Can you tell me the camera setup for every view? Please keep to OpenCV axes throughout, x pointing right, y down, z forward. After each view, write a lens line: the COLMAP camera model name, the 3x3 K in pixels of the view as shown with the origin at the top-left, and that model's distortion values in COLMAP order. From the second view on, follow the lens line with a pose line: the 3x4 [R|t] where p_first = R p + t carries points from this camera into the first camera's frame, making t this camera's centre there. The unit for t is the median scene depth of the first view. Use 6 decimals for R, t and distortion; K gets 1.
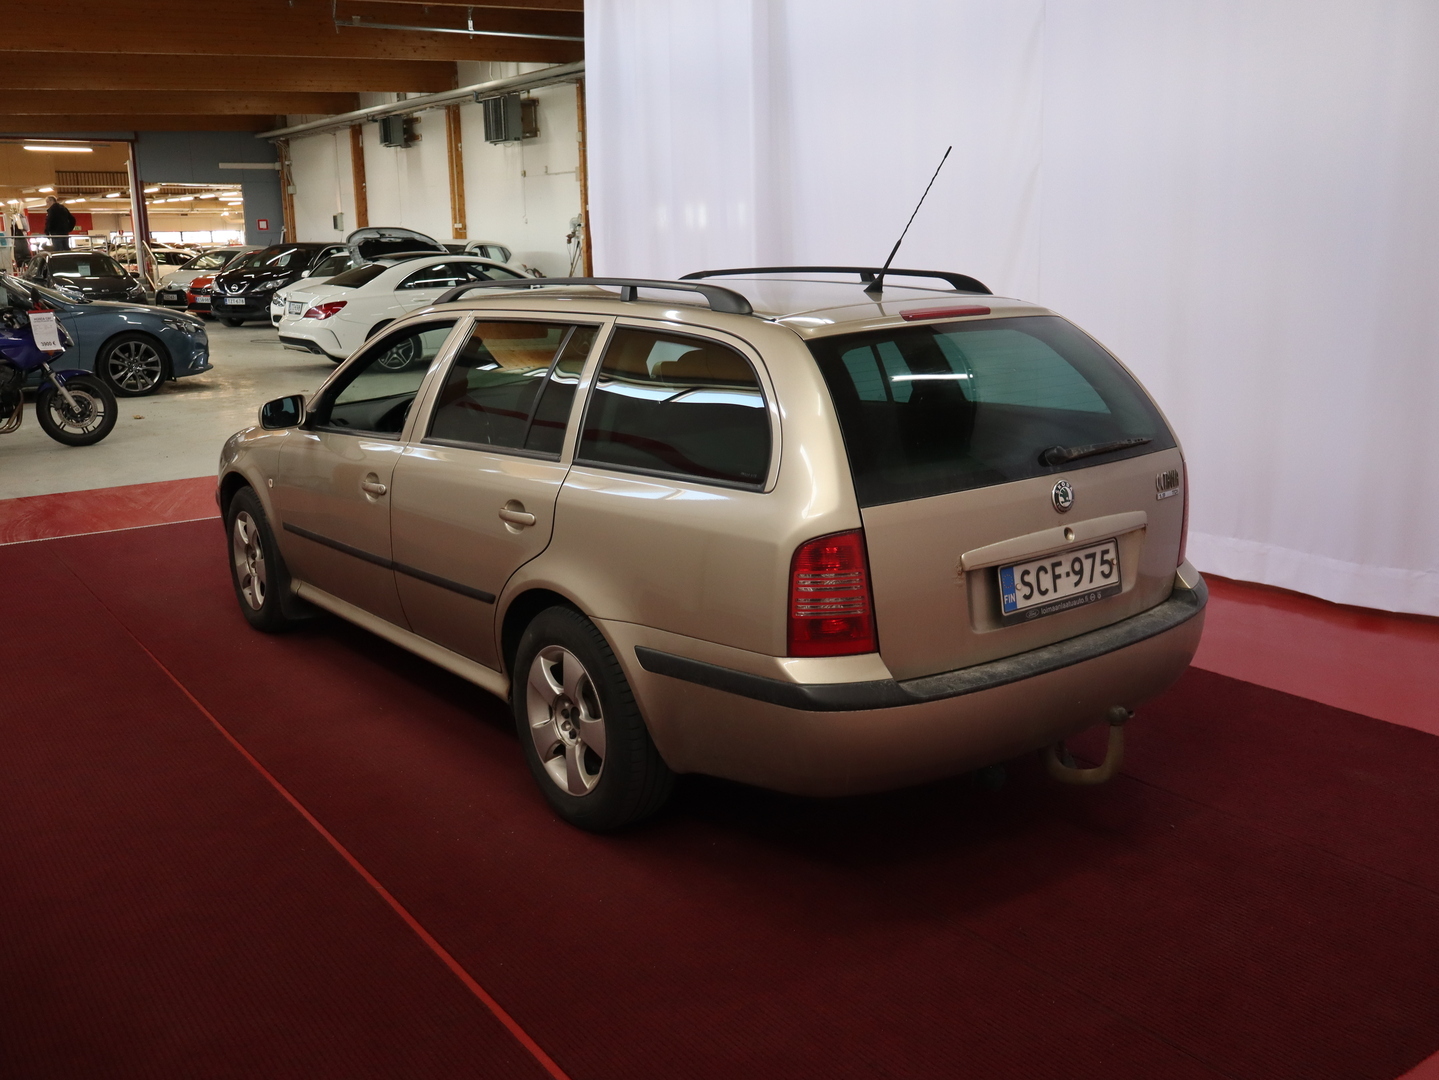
lens RADIAL K [[1325.9, 0, 719.5], [0, 1325.9, 540.0], [0, 0, 1]] dist [0.022241, -0.030655]
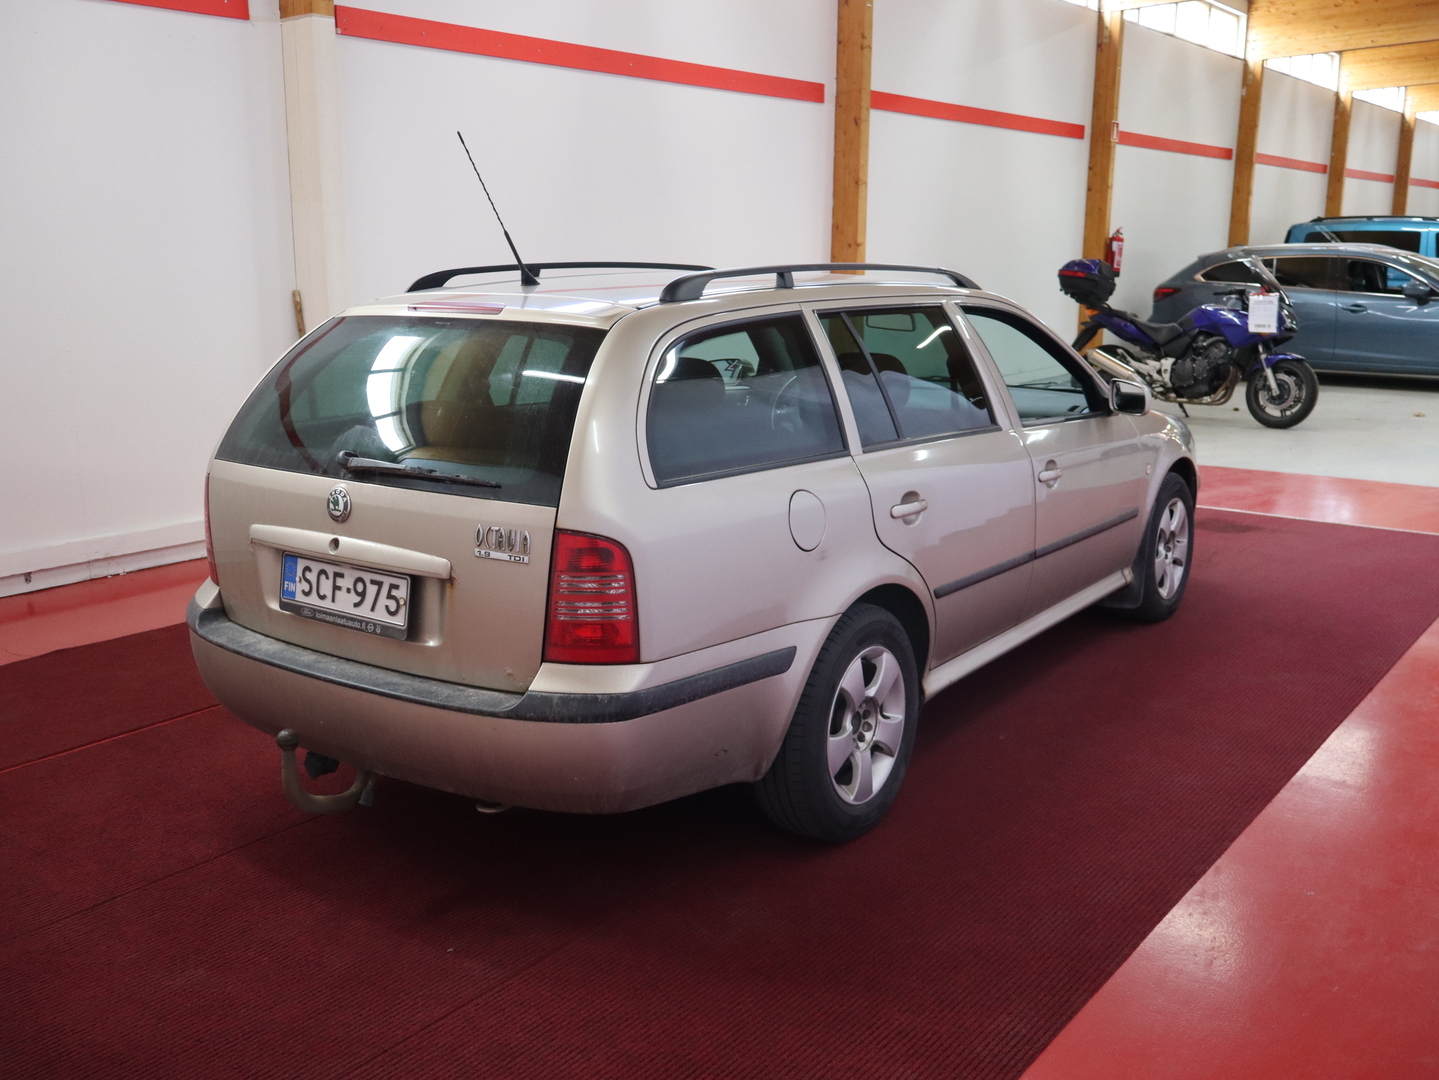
lens RADIAL K [[1325.9, 0, 719.5], [0, 1325.9, 540.0], [0, 0, 1]] dist [0.022241, -0.030655]
pose [[0.302429, 0.230100, -0.924981, 1.172438], [-0.219687, 0.961125, 0.167263, -0.217272], [0.927510, 0.152621, 0.341222, 0.899597]]
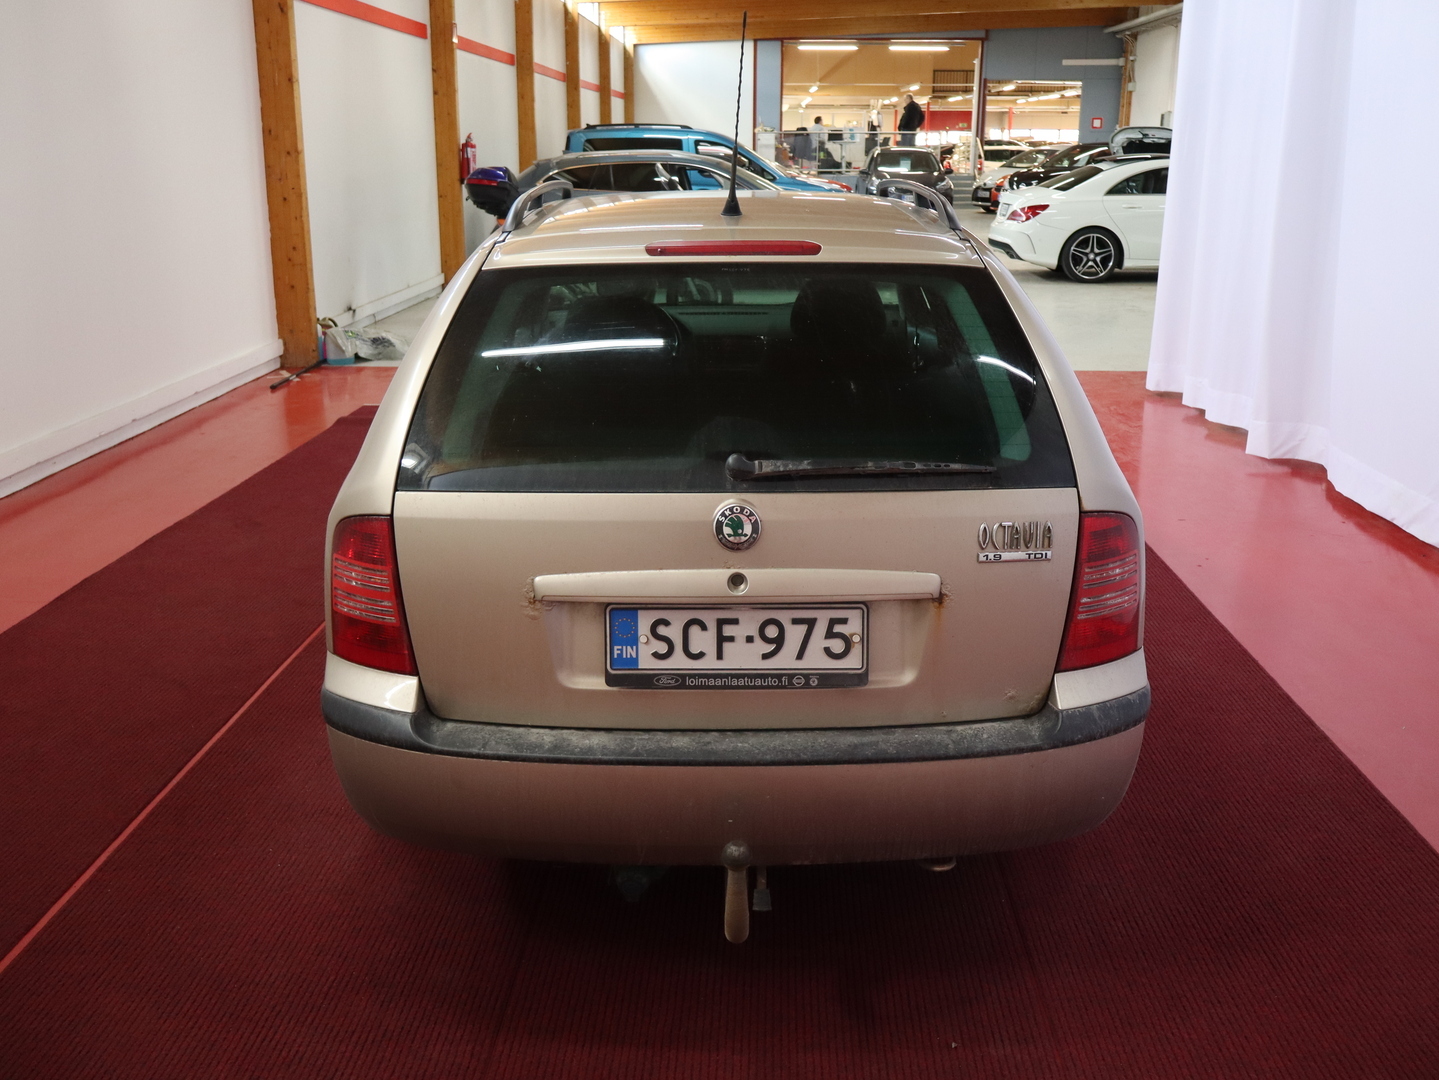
lens RADIAL K [[1325.9, 0, 719.5], [0, 1325.9, 540.0], [0, 0, 1]] dist [0.022241, -0.030655]
pose [[0.798455, 0.191907, -0.570651, 0.622373], [-0.151278, 0.981379, 0.118364, -0.102584], [0.582739, -0.008181, 0.812618, 0.419810]]
